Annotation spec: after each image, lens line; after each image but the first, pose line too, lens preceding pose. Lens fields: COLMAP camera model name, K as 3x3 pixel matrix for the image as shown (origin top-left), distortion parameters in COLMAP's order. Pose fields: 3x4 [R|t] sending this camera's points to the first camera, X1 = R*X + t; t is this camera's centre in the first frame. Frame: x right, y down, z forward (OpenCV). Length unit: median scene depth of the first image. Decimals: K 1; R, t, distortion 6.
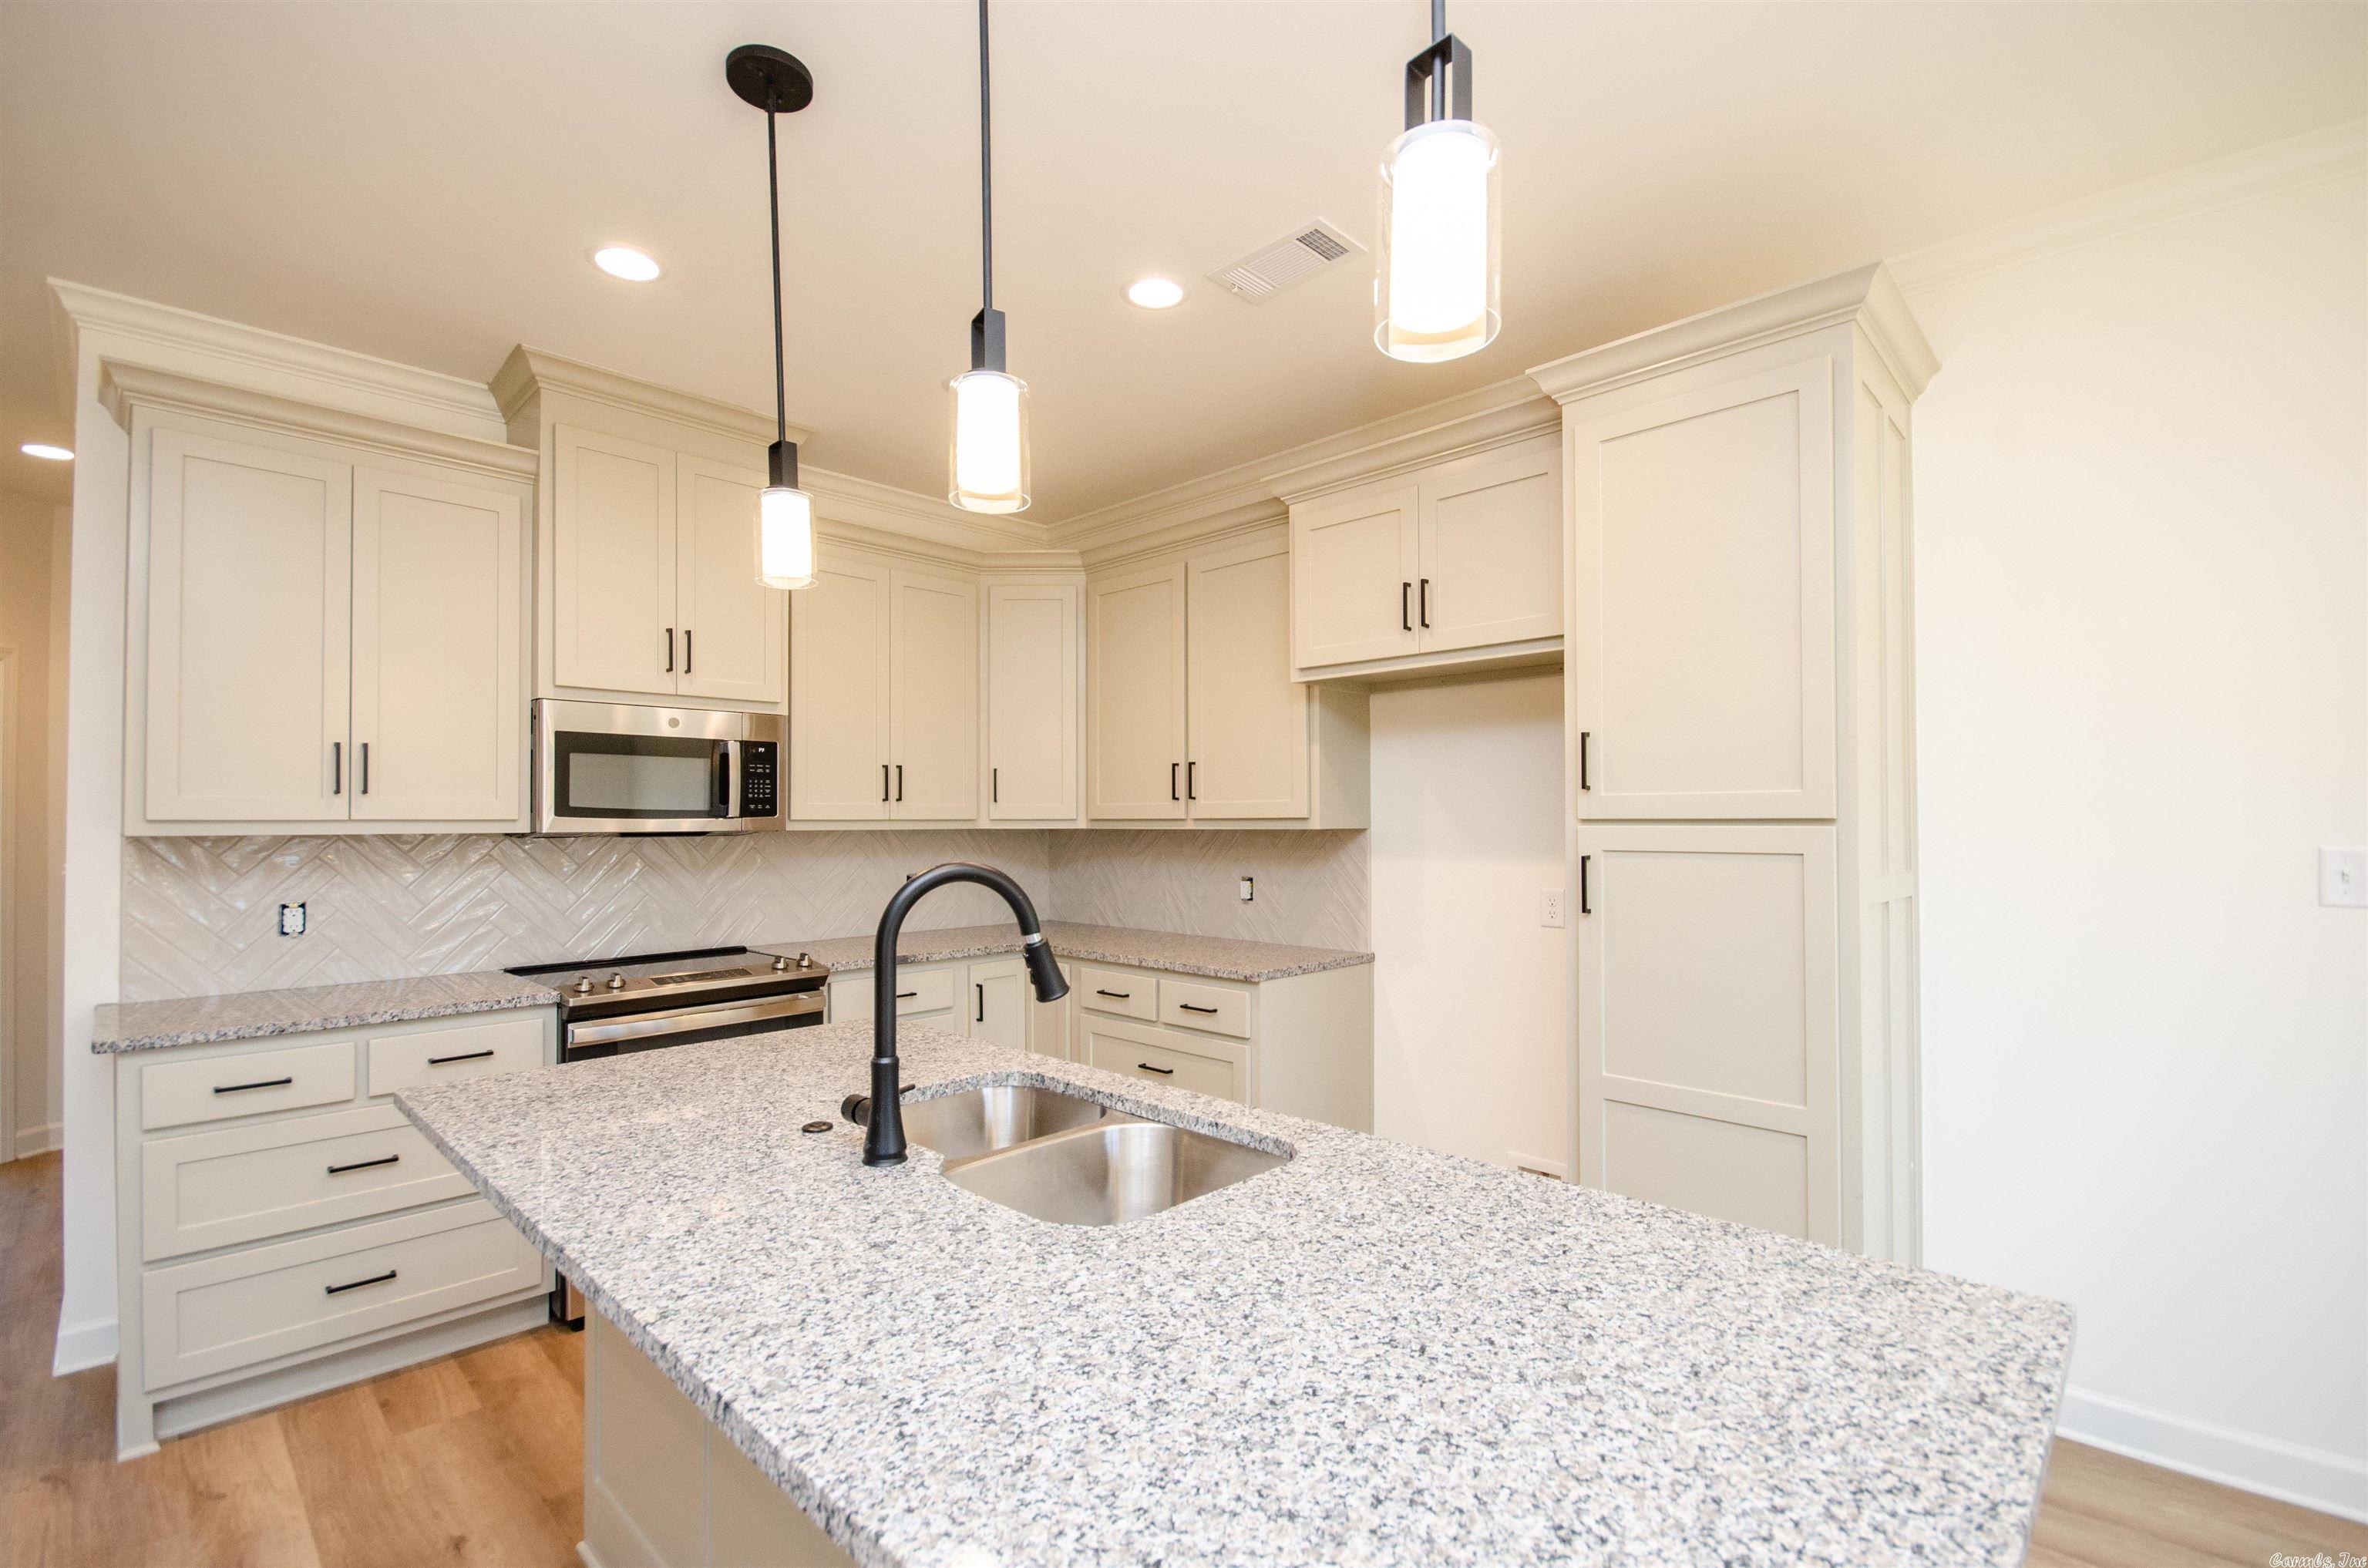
lens RADIAL K [[1035.1, 0, 1150.8], [0, 1035.1, 804.4], [0, 0, 1]] dist [0.005027, -0.007735]
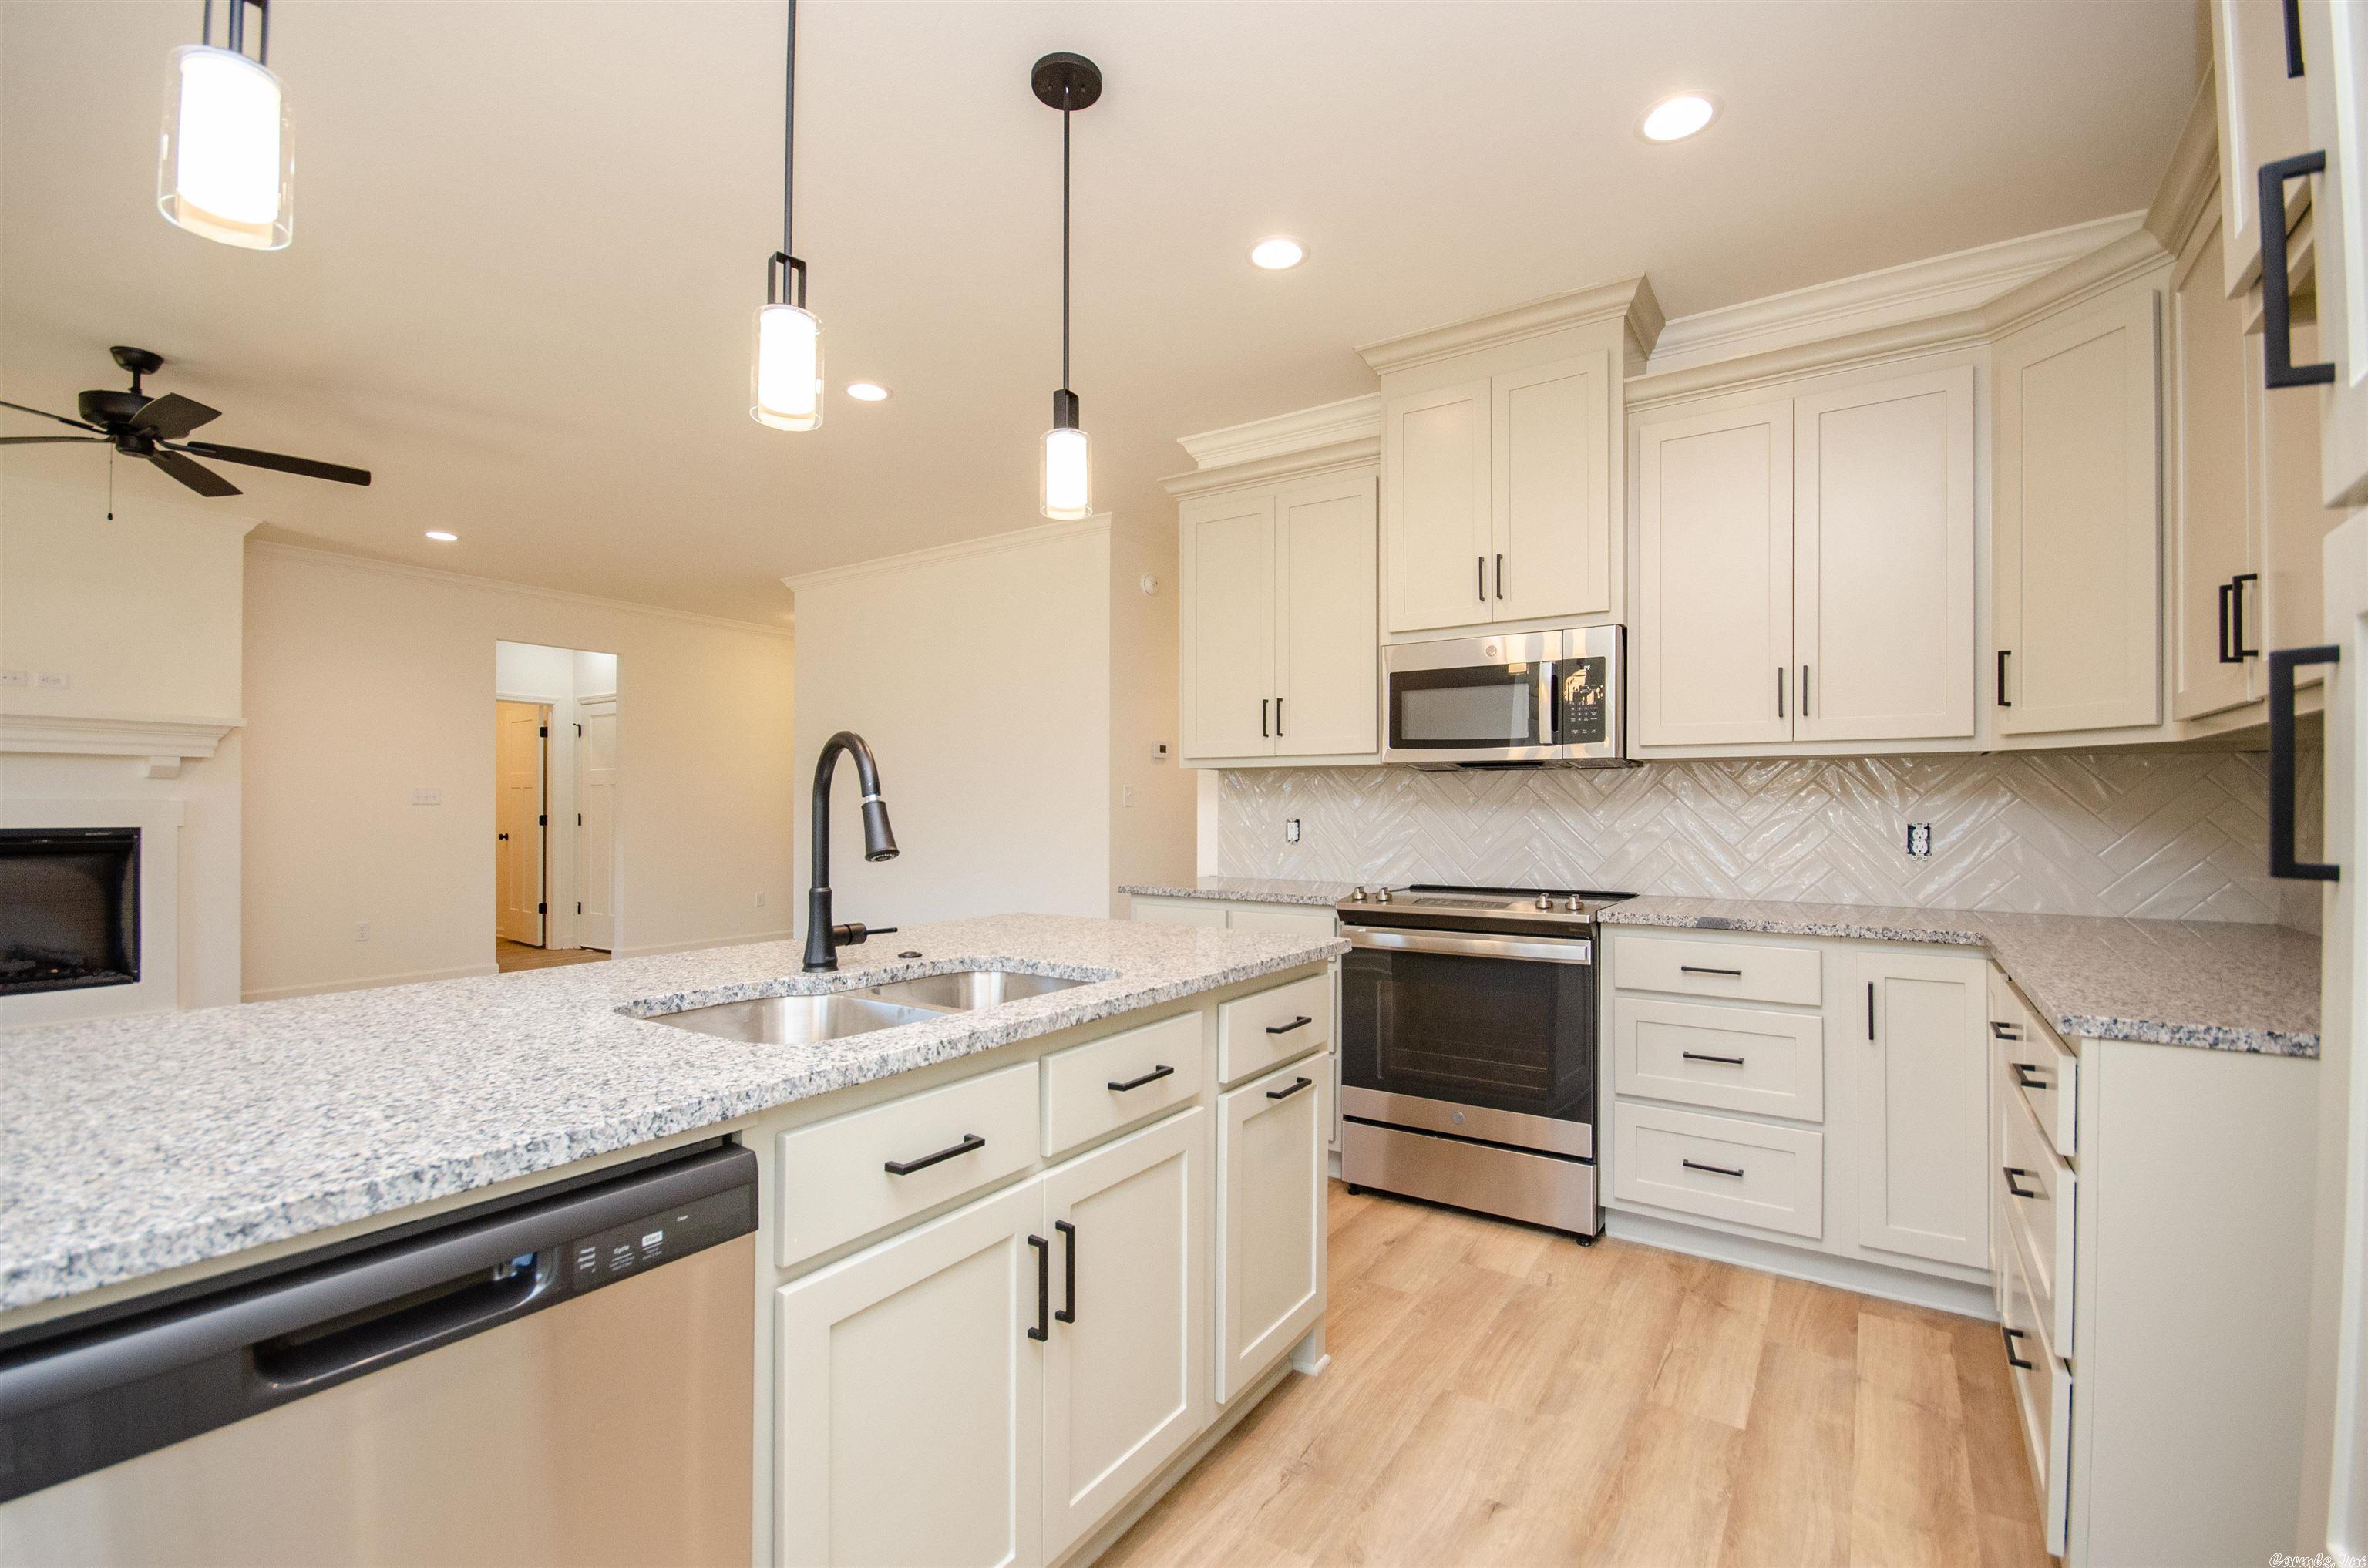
lens RADIAL K [[1035.1, 0, 1176.3], [0, 1035.1, 802.2], [0, 0, 1]] dist [0.005027, -0.007735]
pose [[0.192307, -0.000974, -0.981334, 0.499643], [0.011482, 0.999933, 0.001258, 0.067529], [0.981268, -0.011510, 0.192306, 0.558358]]
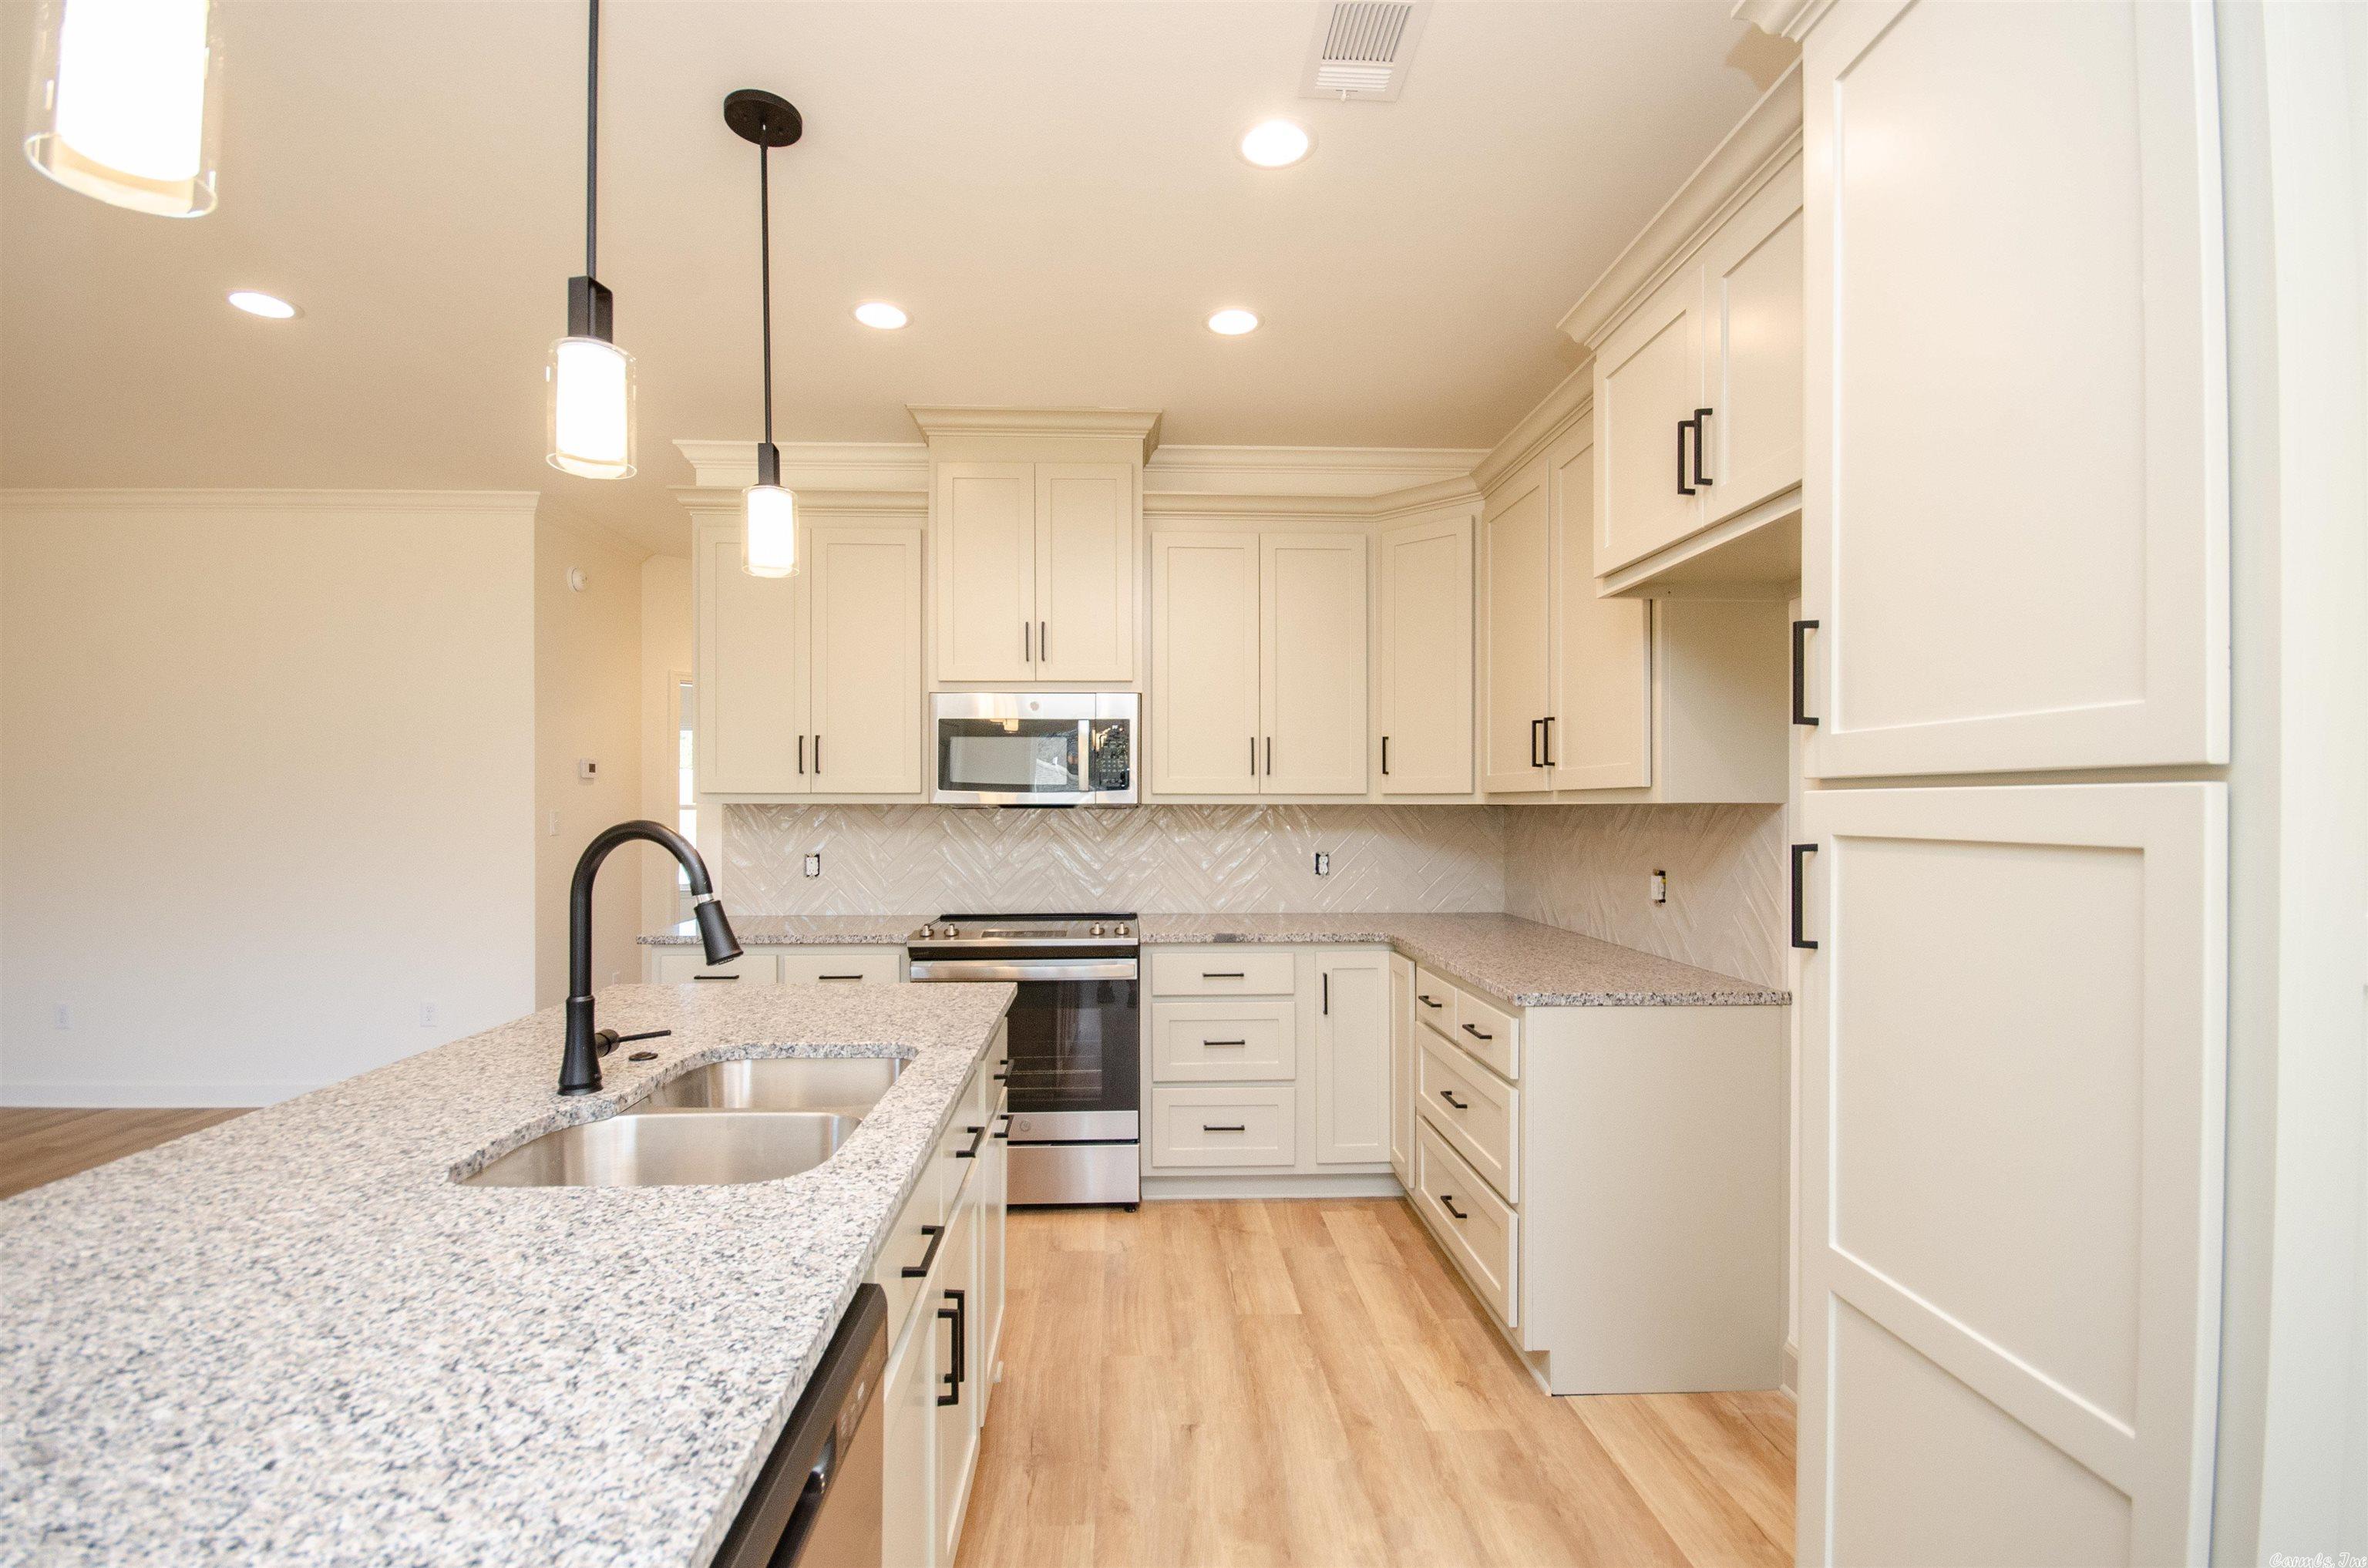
lens RADIAL K [[1035.1, 0, 1167.5], [0, 1035.1, 806.2], [0, 0, 1]] dist [0.005027, -0.007735]
pose [[0.738841, 0.004745, -0.673864, 0.440737], [0.005604, 0.999897, 0.013185, 0.016166], [0.673857, -0.013518, 0.738738, 0.290893]]
